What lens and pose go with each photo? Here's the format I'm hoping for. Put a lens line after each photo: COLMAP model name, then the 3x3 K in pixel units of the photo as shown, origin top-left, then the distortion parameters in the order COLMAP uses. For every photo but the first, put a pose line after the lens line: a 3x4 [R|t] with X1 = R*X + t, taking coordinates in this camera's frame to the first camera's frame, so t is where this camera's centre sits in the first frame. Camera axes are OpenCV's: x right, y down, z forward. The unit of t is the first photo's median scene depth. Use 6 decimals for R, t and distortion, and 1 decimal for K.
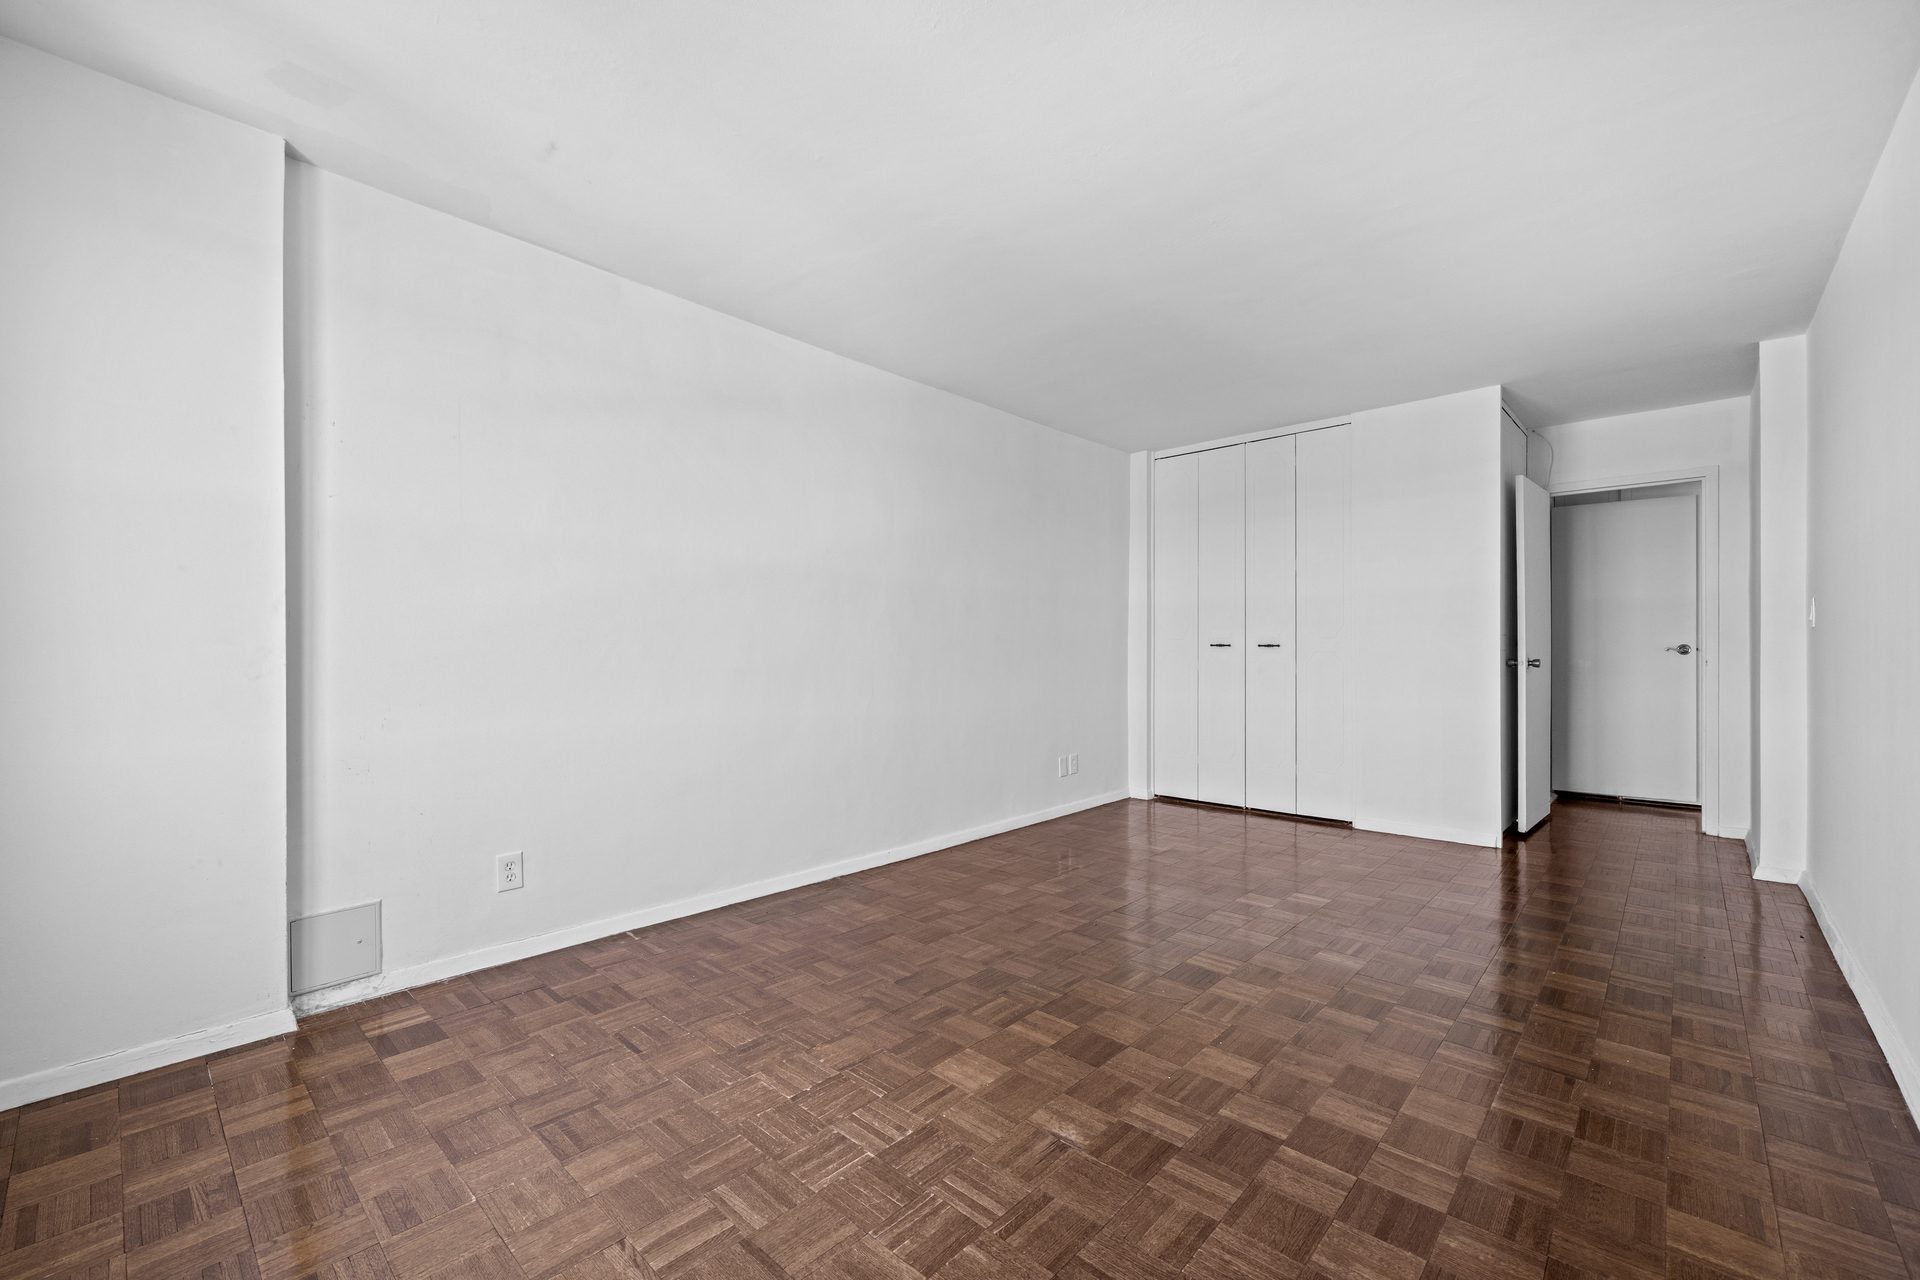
lens RADIAL K [[794.7, 0, 961.6], [0, 794.7, 625.5], [0, 0, 1]] dist [-0.002289, -0.000256]
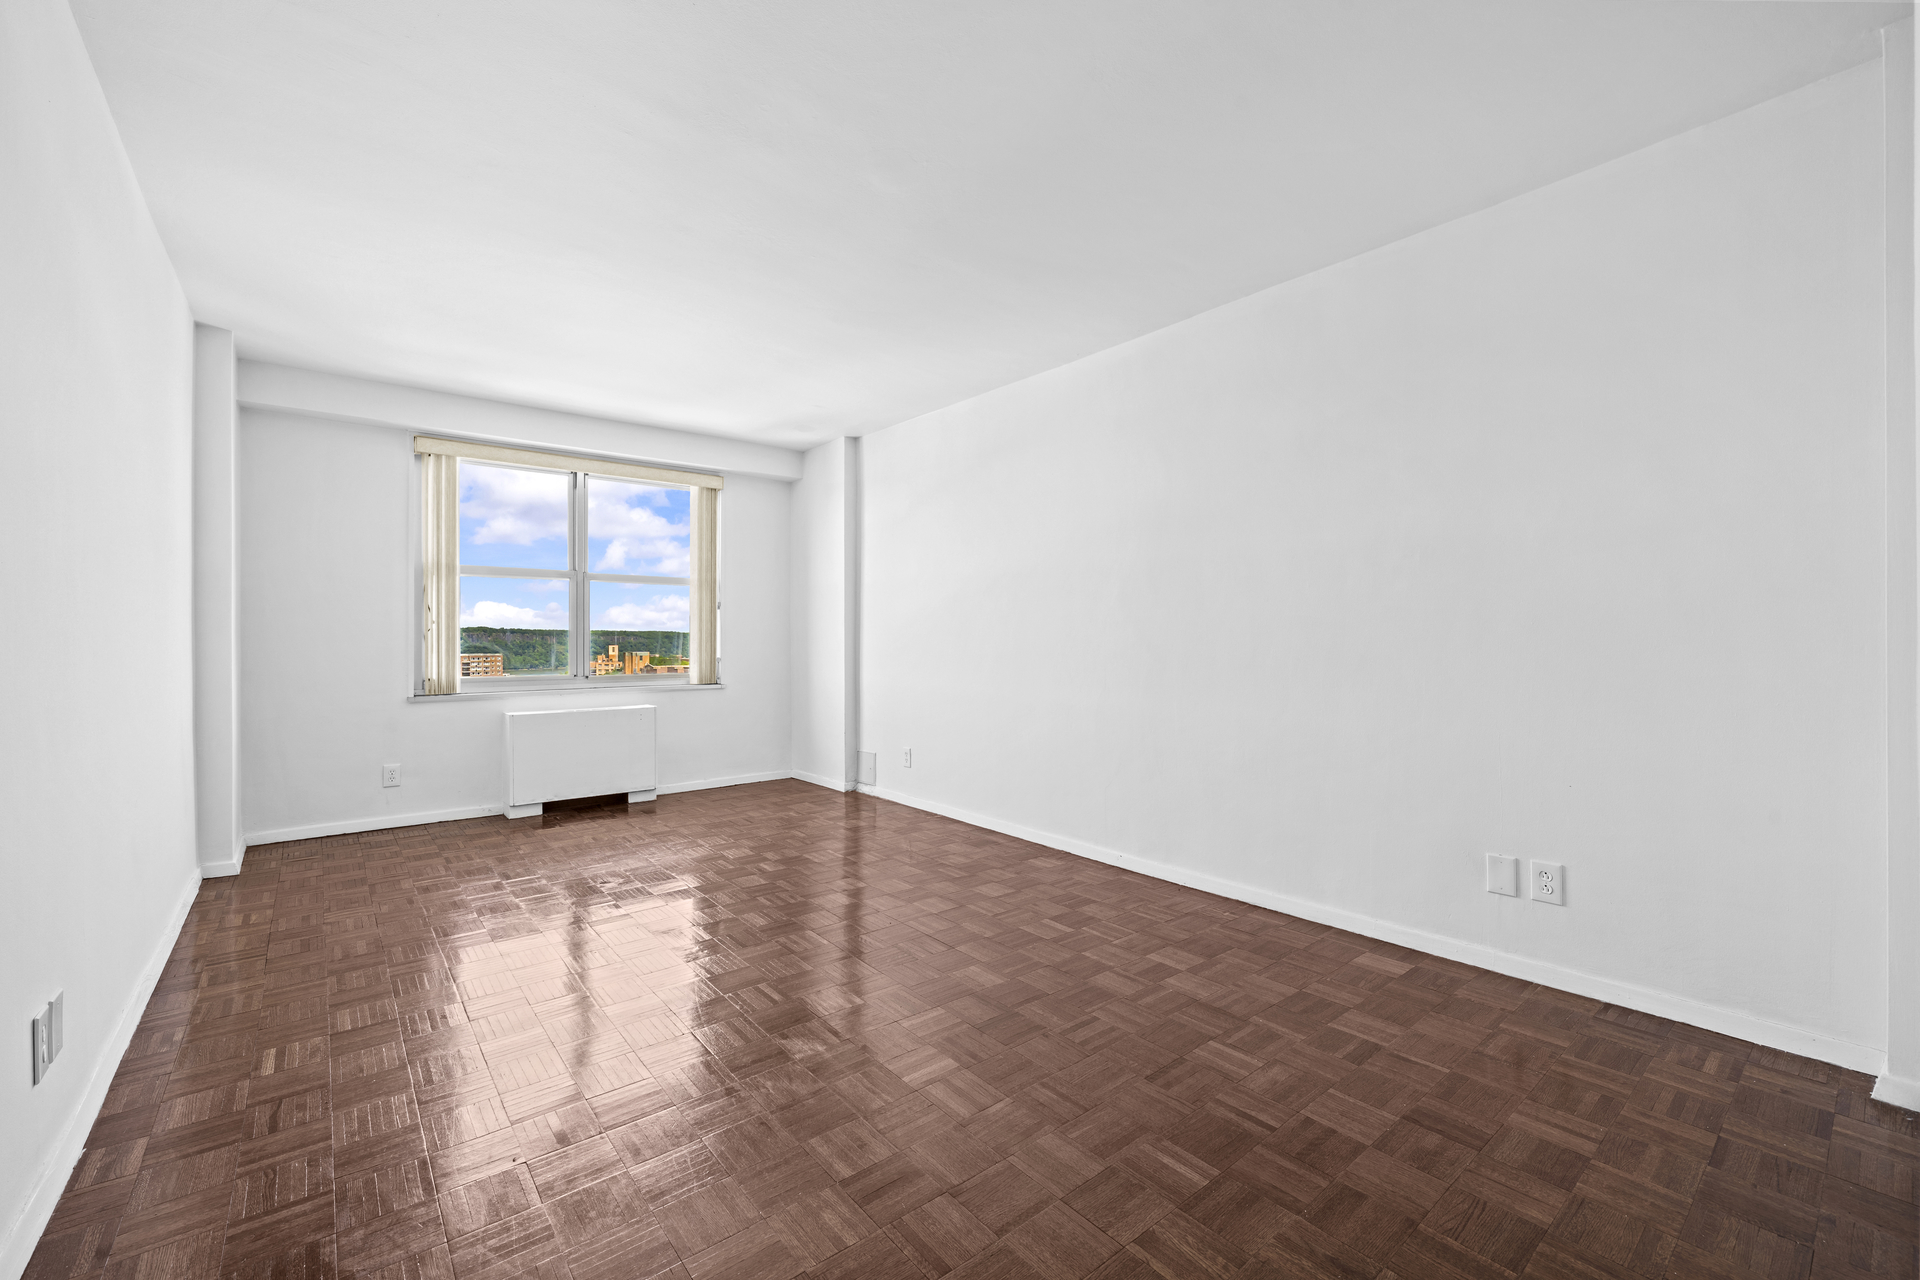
lens RADIAL K [[794.7, 0, 961.6], [0, 794.7, 625.5], [0, 0, 1]] dist [-0.002289, -0.000256]
pose [[-0.154911, -0.020637, -0.987713, 0.985163], [0.031774, 0.999161, -0.025859, 0.036360], [0.987417, -0.035390, -0.154125, 1.094752]]
